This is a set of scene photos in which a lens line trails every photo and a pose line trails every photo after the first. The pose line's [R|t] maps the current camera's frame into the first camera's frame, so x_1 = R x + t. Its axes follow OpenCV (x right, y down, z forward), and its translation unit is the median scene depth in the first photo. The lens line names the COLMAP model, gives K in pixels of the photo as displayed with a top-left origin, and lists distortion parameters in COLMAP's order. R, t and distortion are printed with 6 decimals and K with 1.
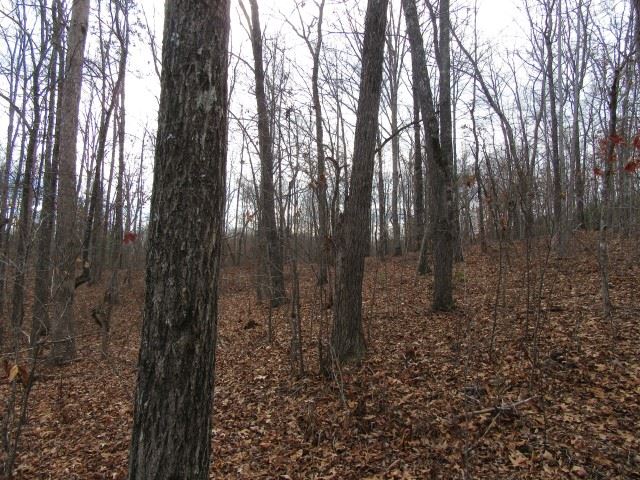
lens RADIAL K [[474.1, 0, 320.1], [0, 474.1, 239.2], [0, 0, 1]] dist [-0.013558, 0.016735]
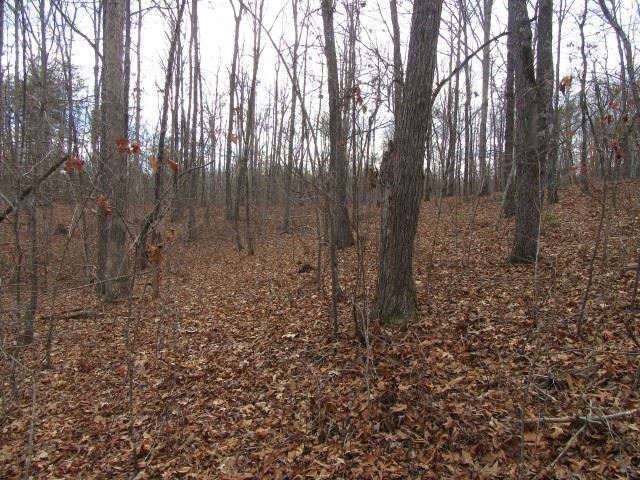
lens RADIAL K [[474.1, 0, 321.3], [0, 474.1, 239.3], [0, 0, 1]] dist [-0.013558, 0.016735]
pose [[0.984865, 0.024413, -0.171598, 0.085472], [-0.002191, 0.991705, 0.128517, 0.009764], [0.173312, -0.126196, 0.976749, 0.222043]]
